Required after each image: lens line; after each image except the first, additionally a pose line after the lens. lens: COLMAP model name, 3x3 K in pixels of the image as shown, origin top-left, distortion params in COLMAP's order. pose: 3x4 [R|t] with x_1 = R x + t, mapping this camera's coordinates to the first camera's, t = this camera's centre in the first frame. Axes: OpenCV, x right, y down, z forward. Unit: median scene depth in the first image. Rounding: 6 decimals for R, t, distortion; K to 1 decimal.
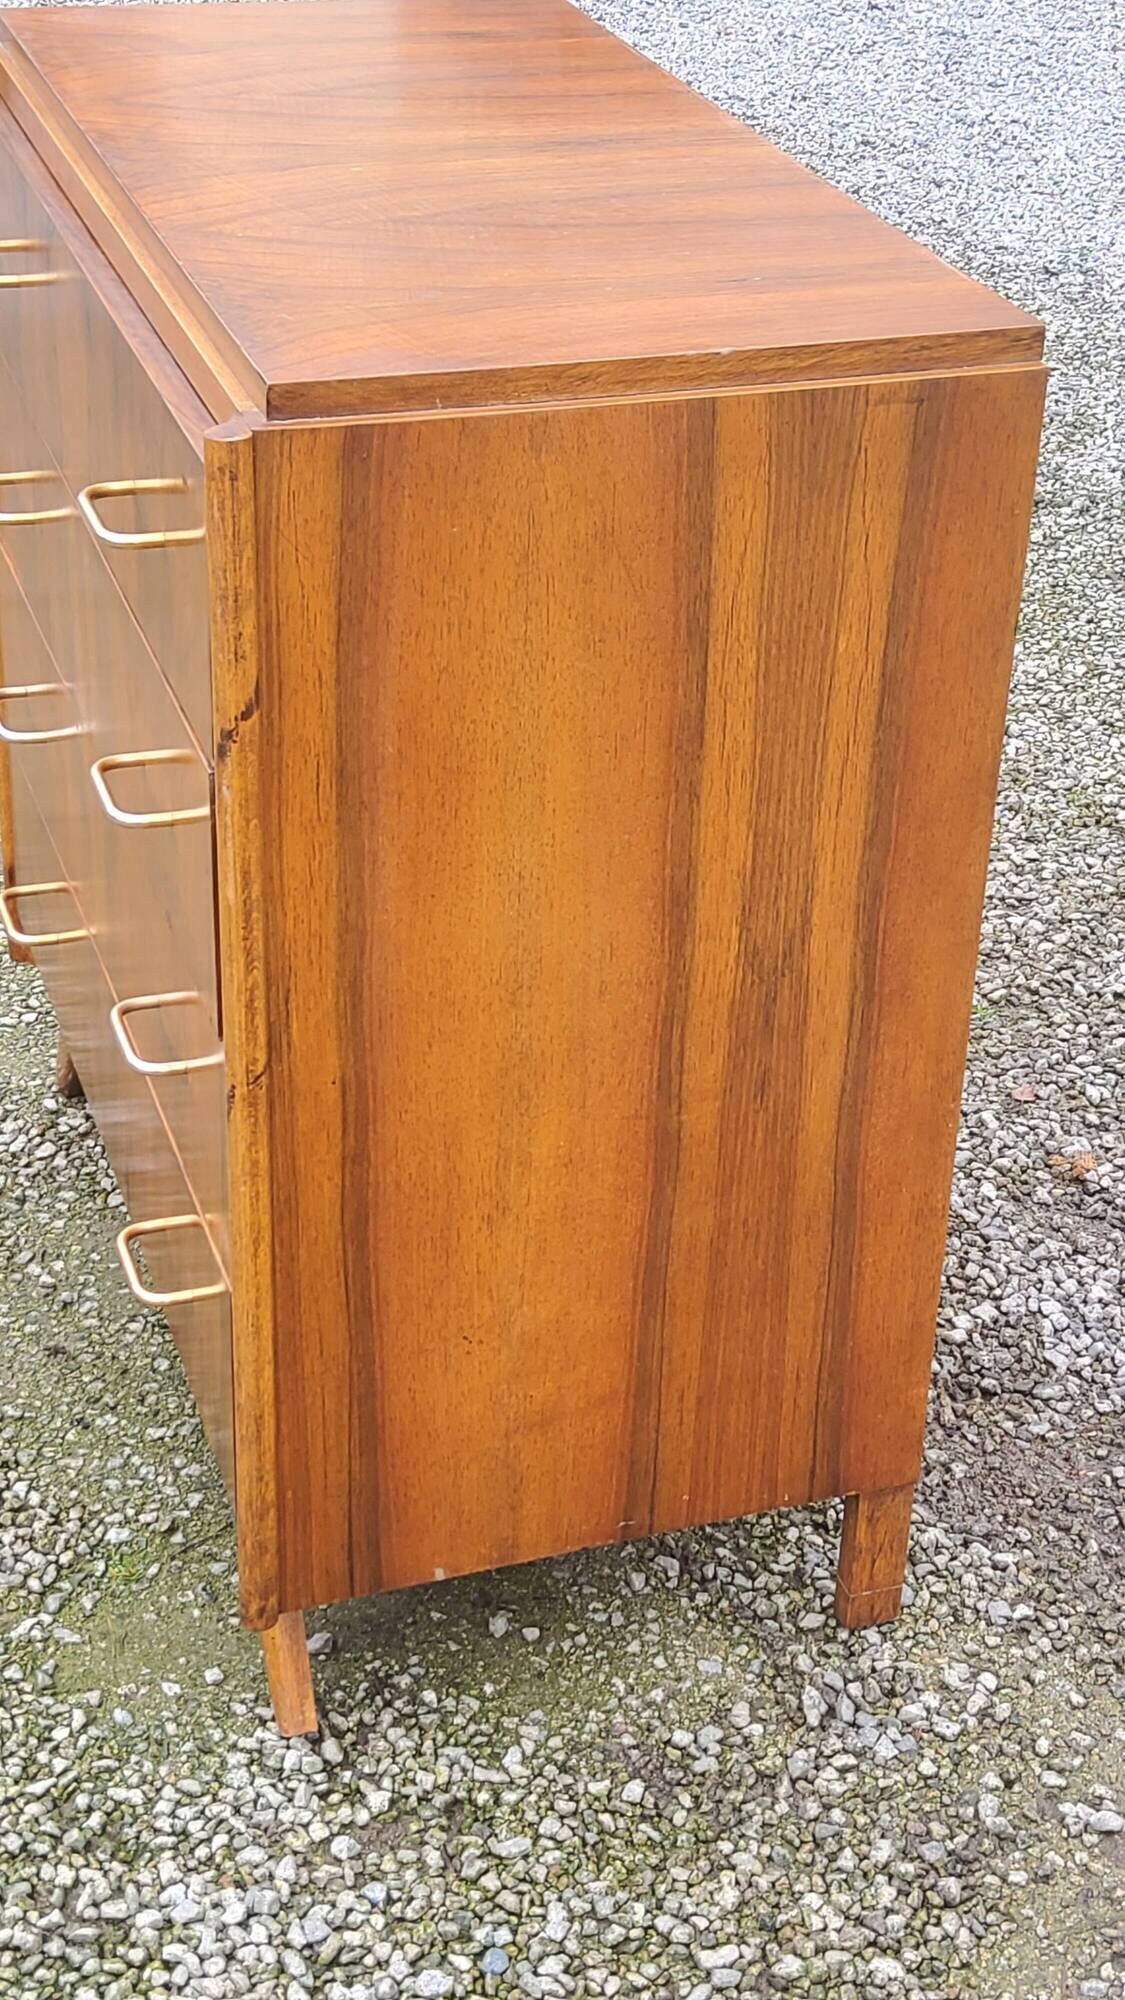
lens RADIAL K [[2994.9, 0, 575.8], [0, 2994.9, 998.1], [0, 0, 1]] dist [0.101570, 0.000000]
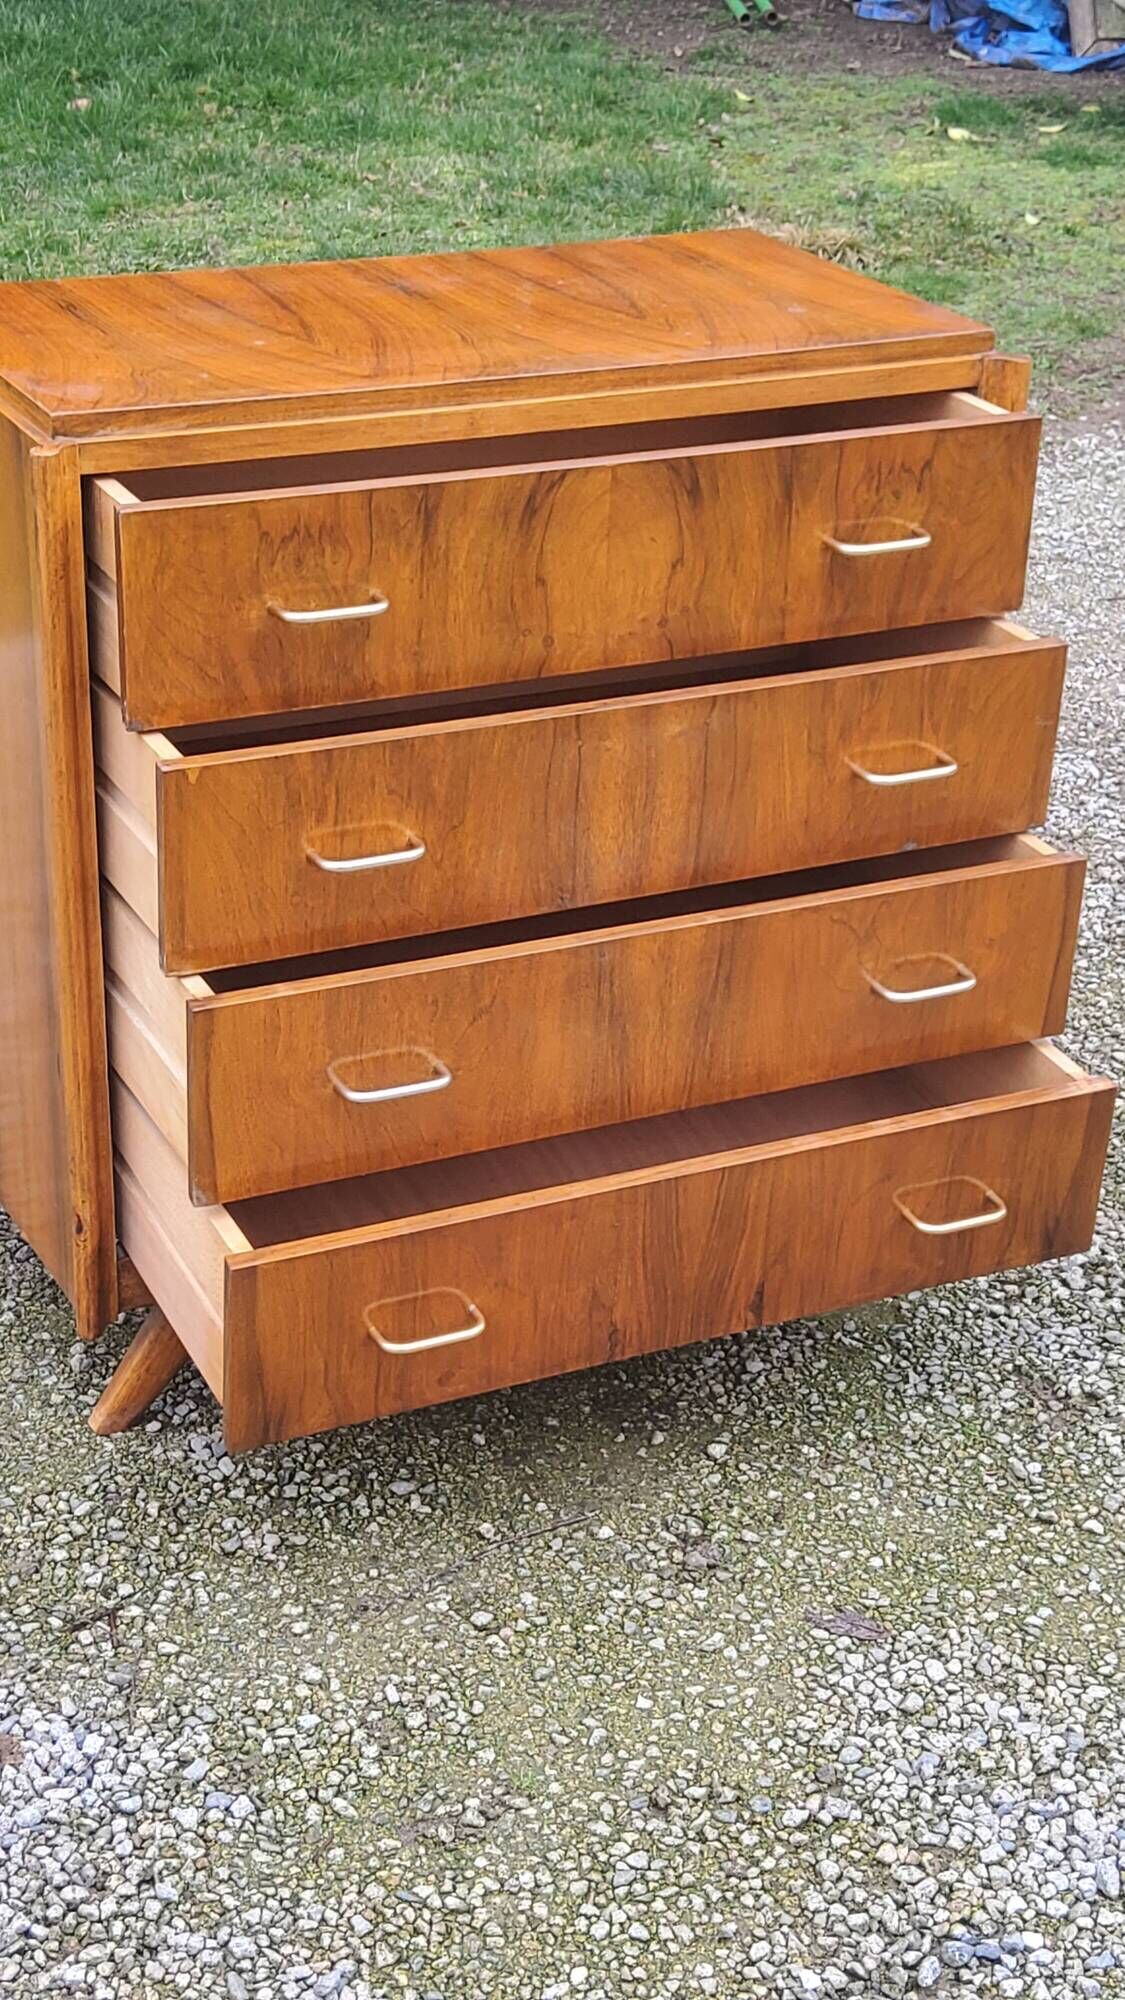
lens RADIAL K [[2994.9, 0, 604.3], [0, 2994.9, 984.1], [0, 0, 1]] dist [0.101570, 0.000000]
pose [[-0.161216, -0.463609, 0.871250, -1.390184], [0.453615, 0.749214, 0.482608, -0.682216], [-0.876494, 0.473017, 0.089514, 0.964676]]
